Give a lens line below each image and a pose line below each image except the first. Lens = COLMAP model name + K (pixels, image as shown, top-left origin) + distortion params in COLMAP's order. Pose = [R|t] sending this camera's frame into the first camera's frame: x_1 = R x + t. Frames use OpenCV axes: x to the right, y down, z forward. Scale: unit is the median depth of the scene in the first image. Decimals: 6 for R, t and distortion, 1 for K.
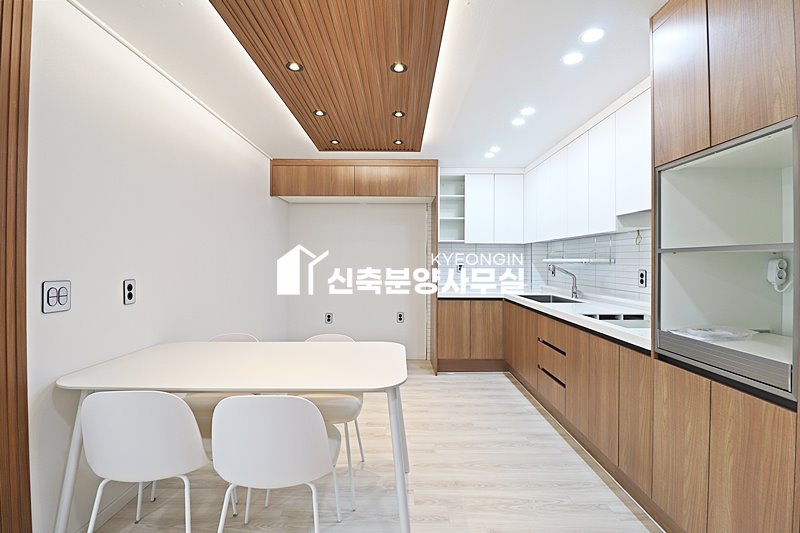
lens RADIAL K [[368.3, 0, 404.0], [0, 368.3, 258.1], [0, 0, 1]] dist [0.002504, -0.015824]
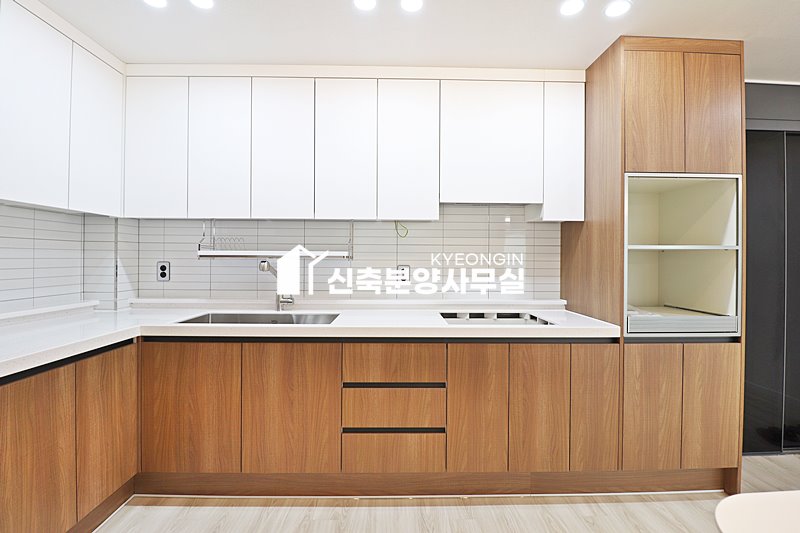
lens RADIAL K [[354.8, 0, 400.4], [0, 354.8, 245.7], [0, 0, 1]] dist [-0.000523, -0.016654]
pose [[-0.003336, 0.004025, 0.999986, -0.316182], [-0.012363, 0.999915, -0.004066, -0.008814], [-0.999918, -0.012377, -0.003286, 1.370682]]
